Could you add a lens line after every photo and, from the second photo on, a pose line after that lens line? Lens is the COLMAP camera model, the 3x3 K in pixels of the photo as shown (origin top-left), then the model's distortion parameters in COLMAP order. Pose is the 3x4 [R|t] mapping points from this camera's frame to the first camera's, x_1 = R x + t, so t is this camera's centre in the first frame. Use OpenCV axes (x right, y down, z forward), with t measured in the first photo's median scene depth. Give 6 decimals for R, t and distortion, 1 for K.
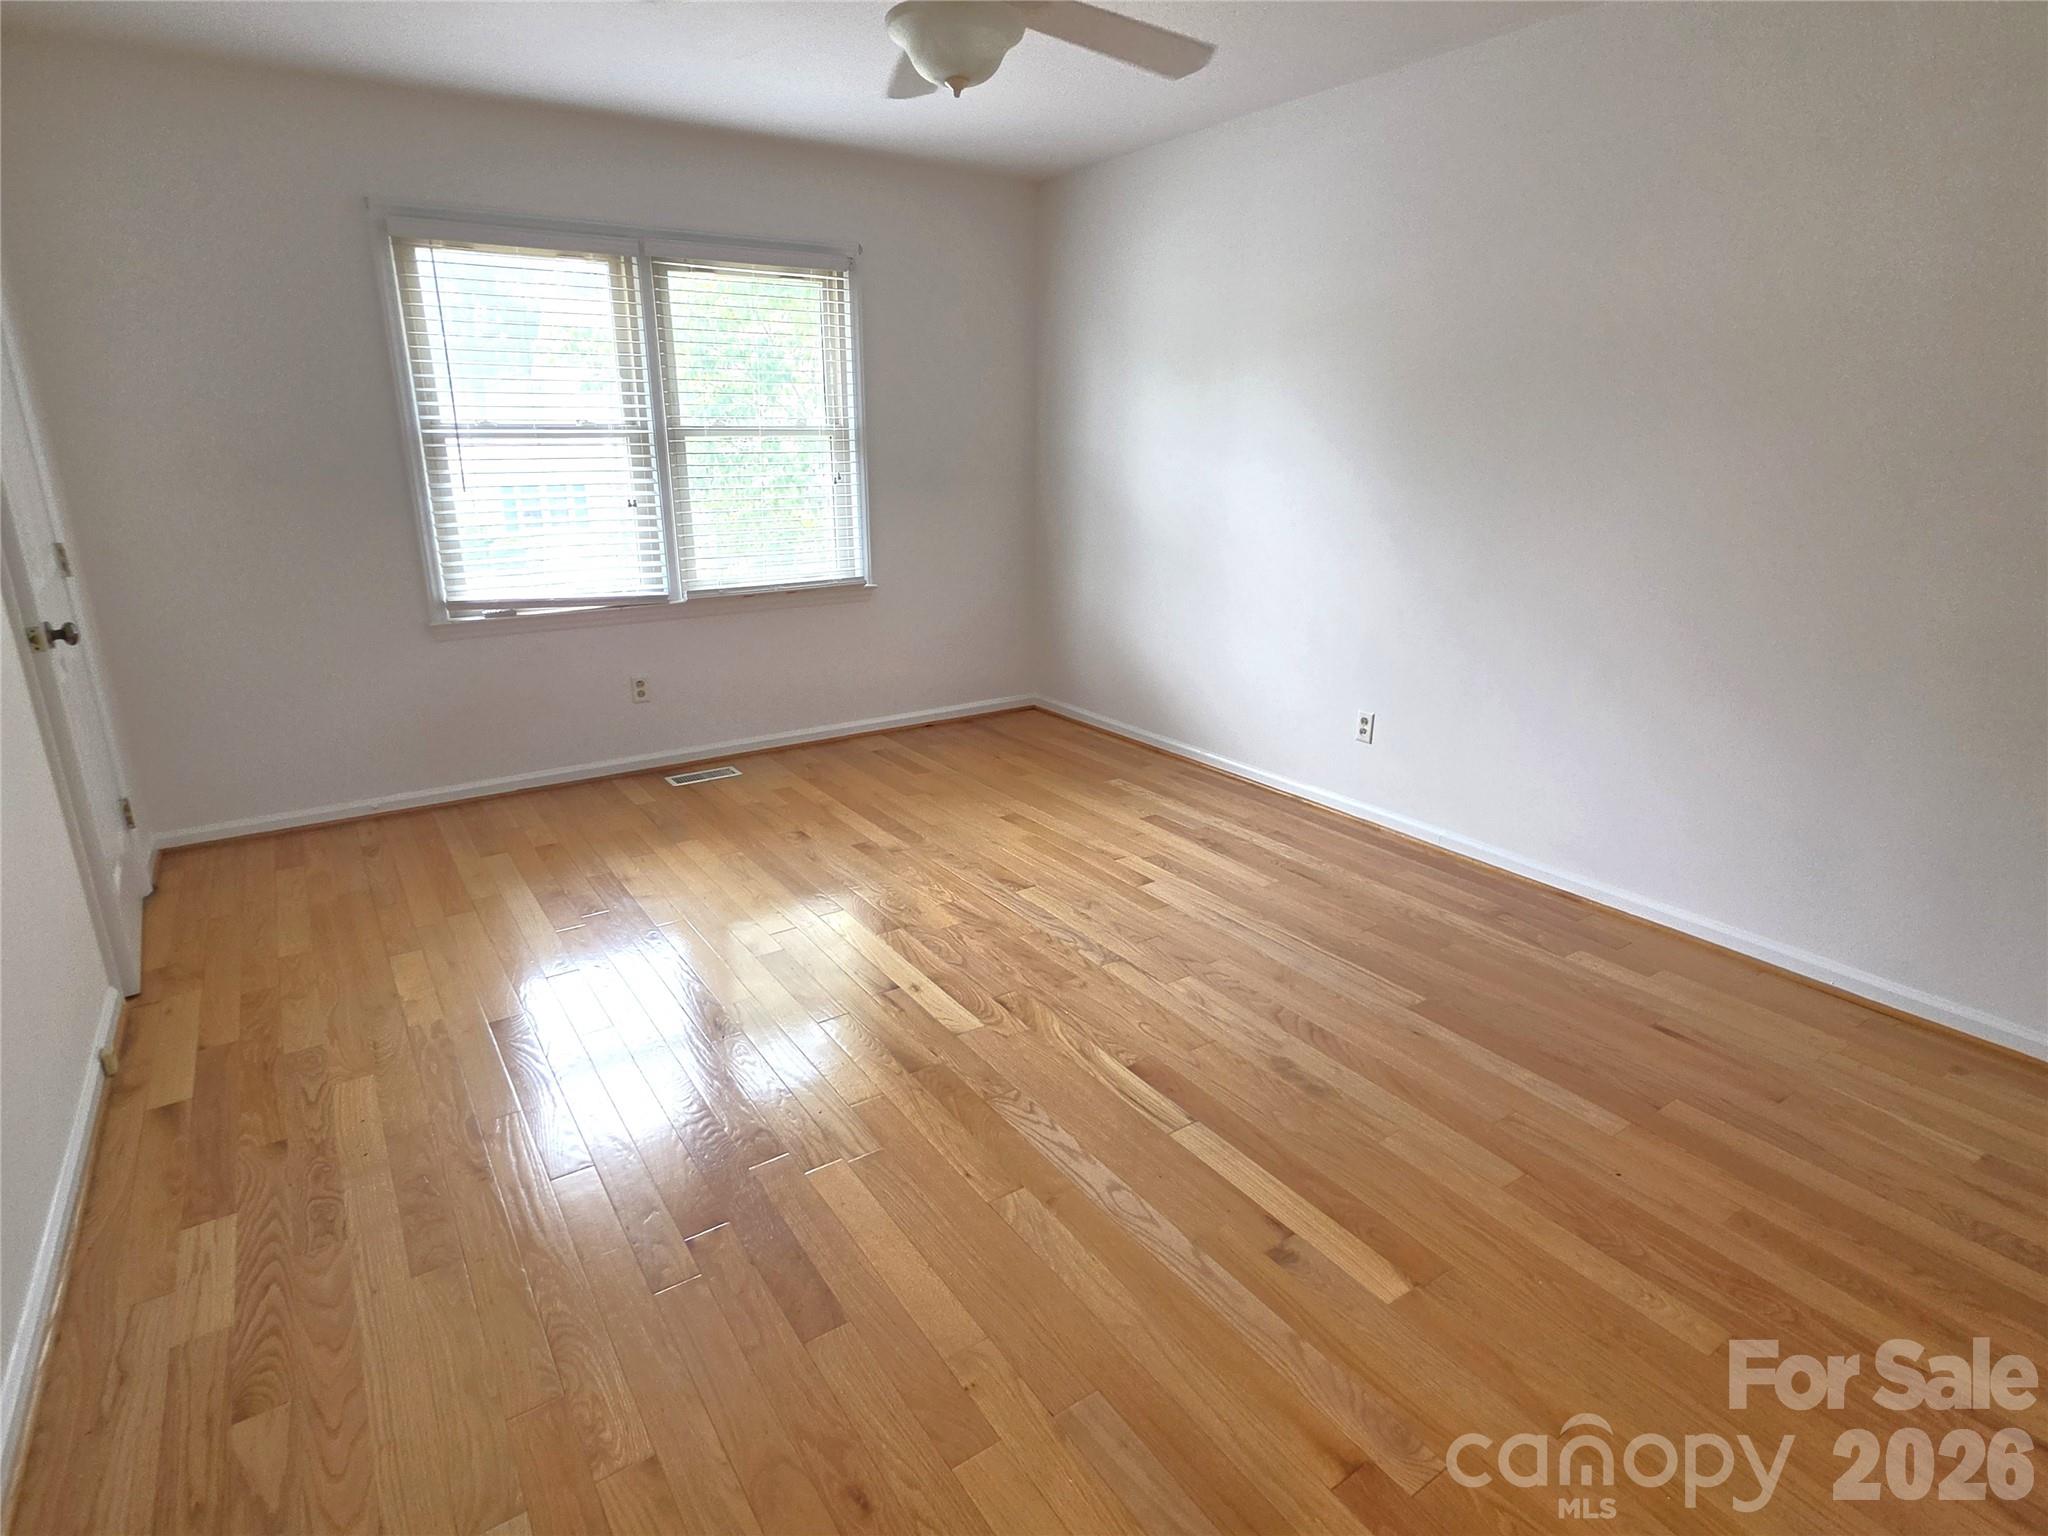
lens RADIAL K [[1090.8, 0, 1024.0], [0, 1090.8, 768.0], [0, 0, 1]] dist [-0.000615, 0.000395]
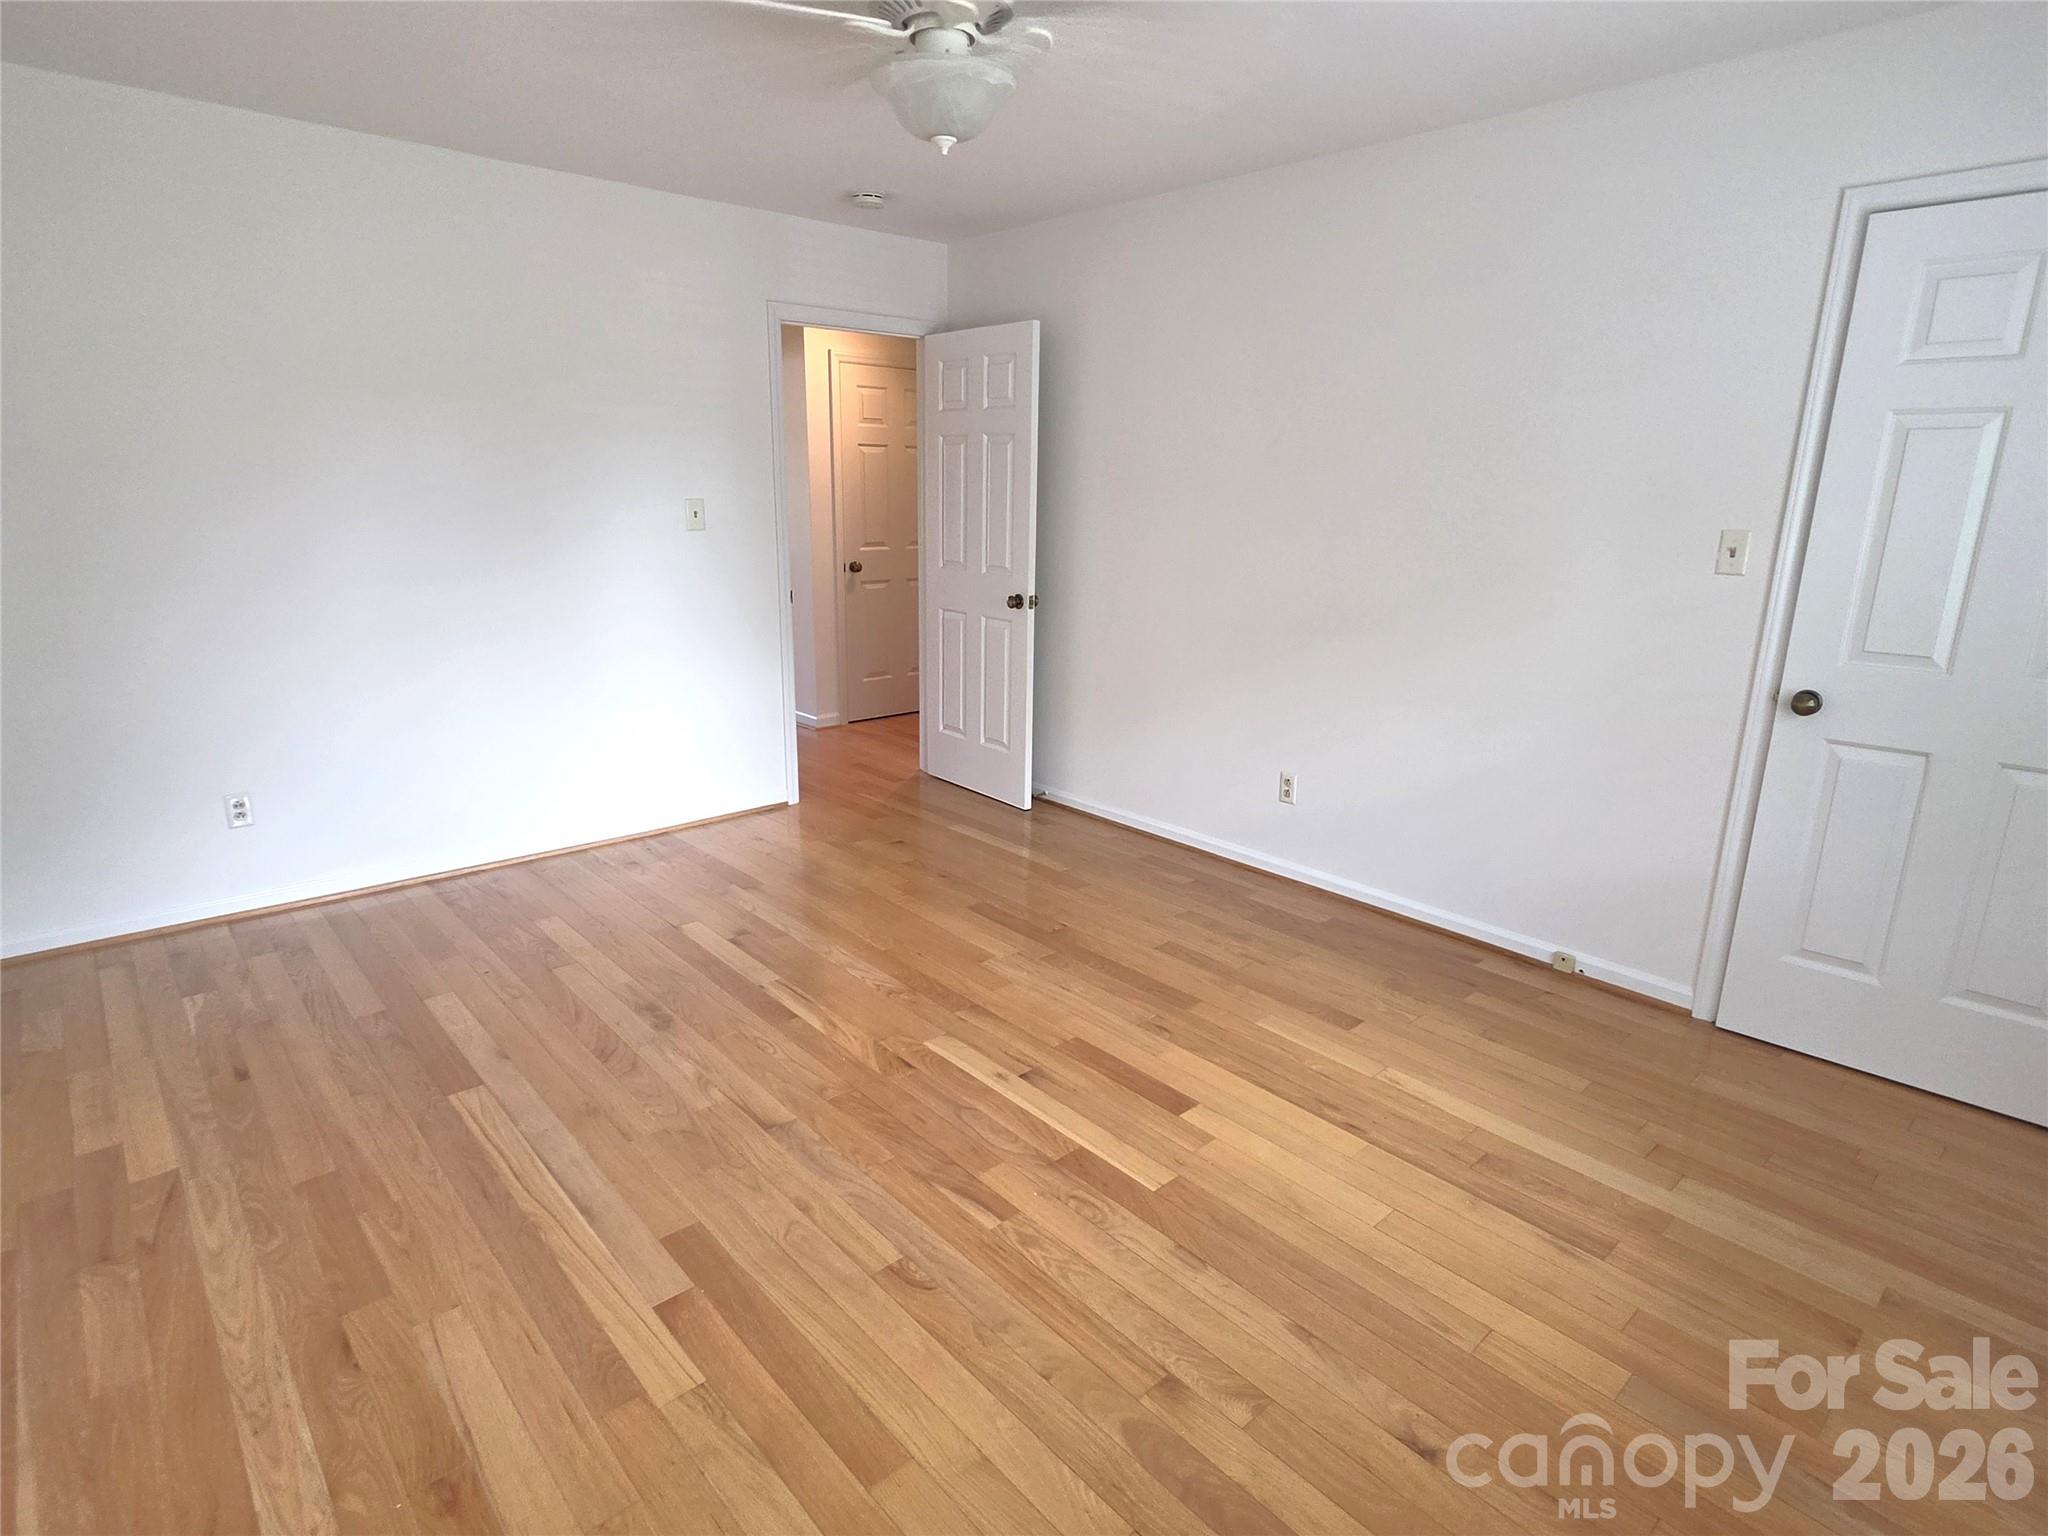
lens RADIAL K [[1090.8, 0, 1024.0], [0, 1090.8, 768.0], [0, 0, 1]] dist [-0.000615, 0.000395]
pose [[-0.990491, 0.019477, -0.136194, 0.006252], [-0.055934, 0.847415, 0.527976, -0.547079], [0.125697, 0.530573, -0.838268, 1.712718]]
